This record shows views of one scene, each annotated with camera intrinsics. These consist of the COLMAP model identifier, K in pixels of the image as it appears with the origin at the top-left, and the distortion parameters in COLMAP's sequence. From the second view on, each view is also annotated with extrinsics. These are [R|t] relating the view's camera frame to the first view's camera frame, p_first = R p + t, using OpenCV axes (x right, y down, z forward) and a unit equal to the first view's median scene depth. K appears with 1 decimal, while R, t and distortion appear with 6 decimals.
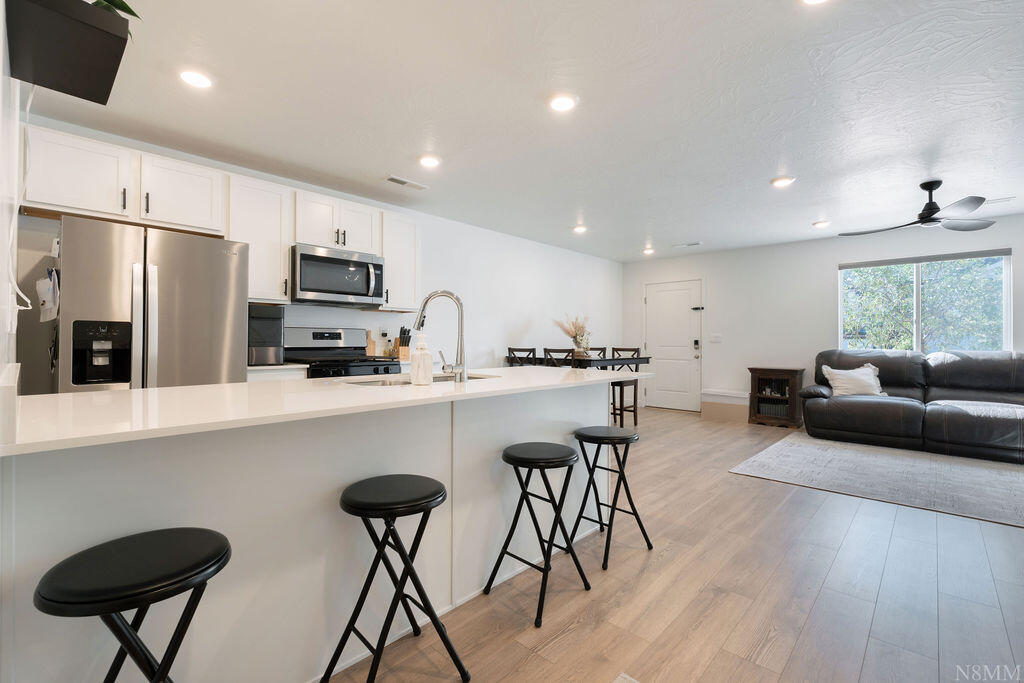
lens RADIAL K [[458.7, 0, 510.5], [0, 458.7, 335.7], [0, 0, 1]] dist [-0.003241, -0.001110]
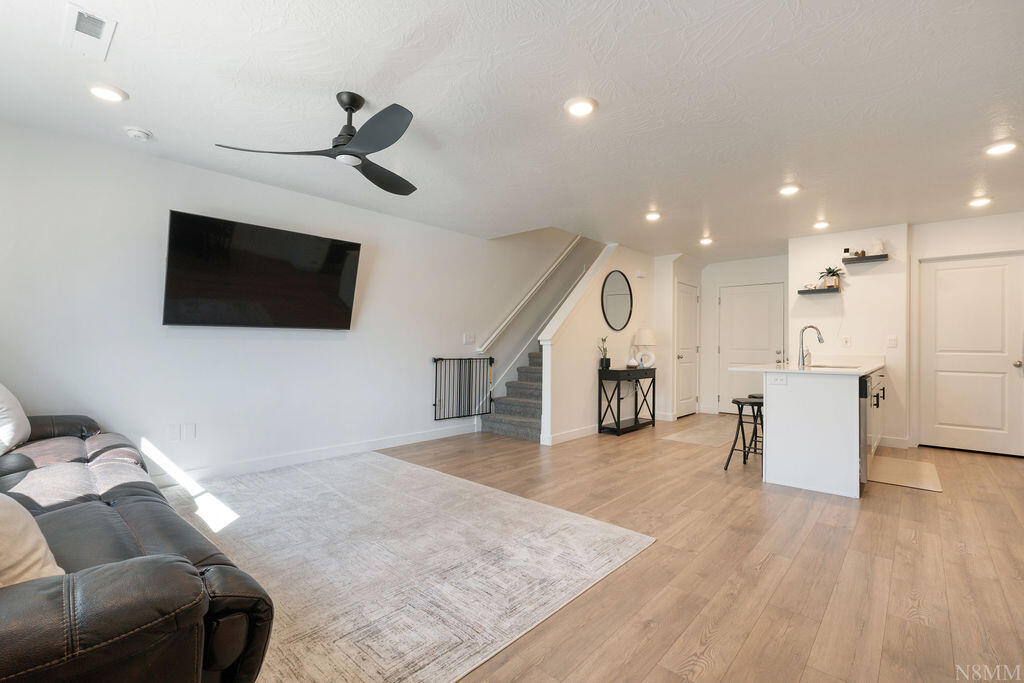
lens RADIAL K [[458.7, 0, 510.9], [0, 458.7, 341.9], [0, 0, 1]] dist [-0.003241, -0.001110]
pose [[-0.999767, -0.014945, -0.015579, 0.777842], [-0.014600, 0.999652, -0.021978, 0.028621], [0.015902, -0.021745, -0.999637, 1.849135]]
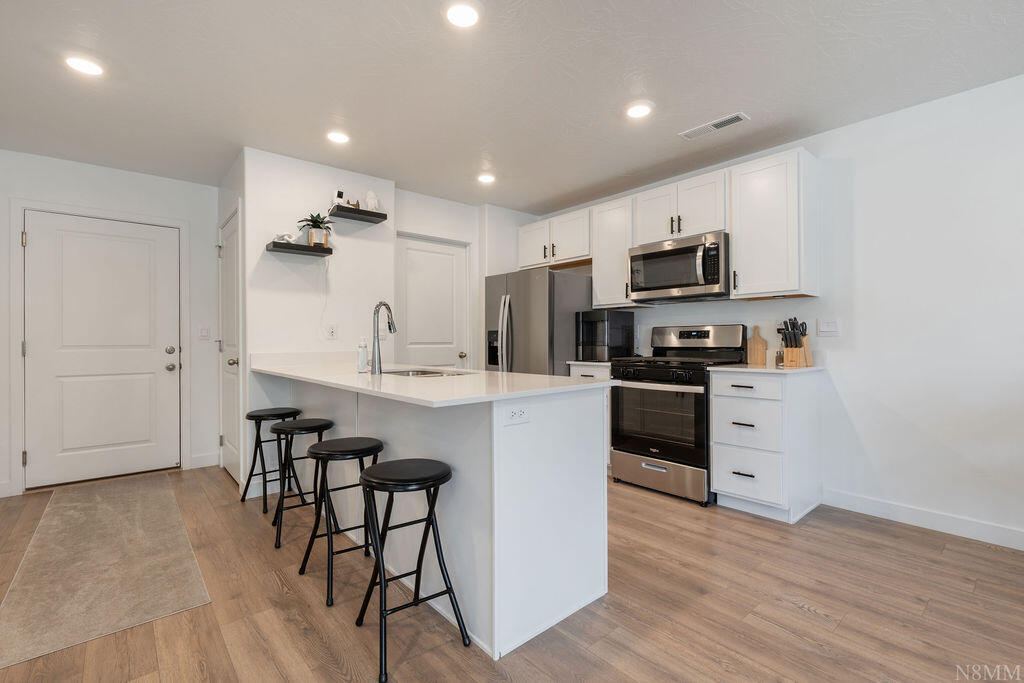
lens RADIAL K [[459.6, 0, 509.9], [0, 459.6, 339.8], [0, 0, 1]] dist [-0.003618, -0.000367]
pose [[-0.112087, -0.011208, -0.993635, 0.611413], [0.019071, 0.999728, -0.013428, 0.018344], [0.993515, -0.020455, -0.111843, 0.852029]]
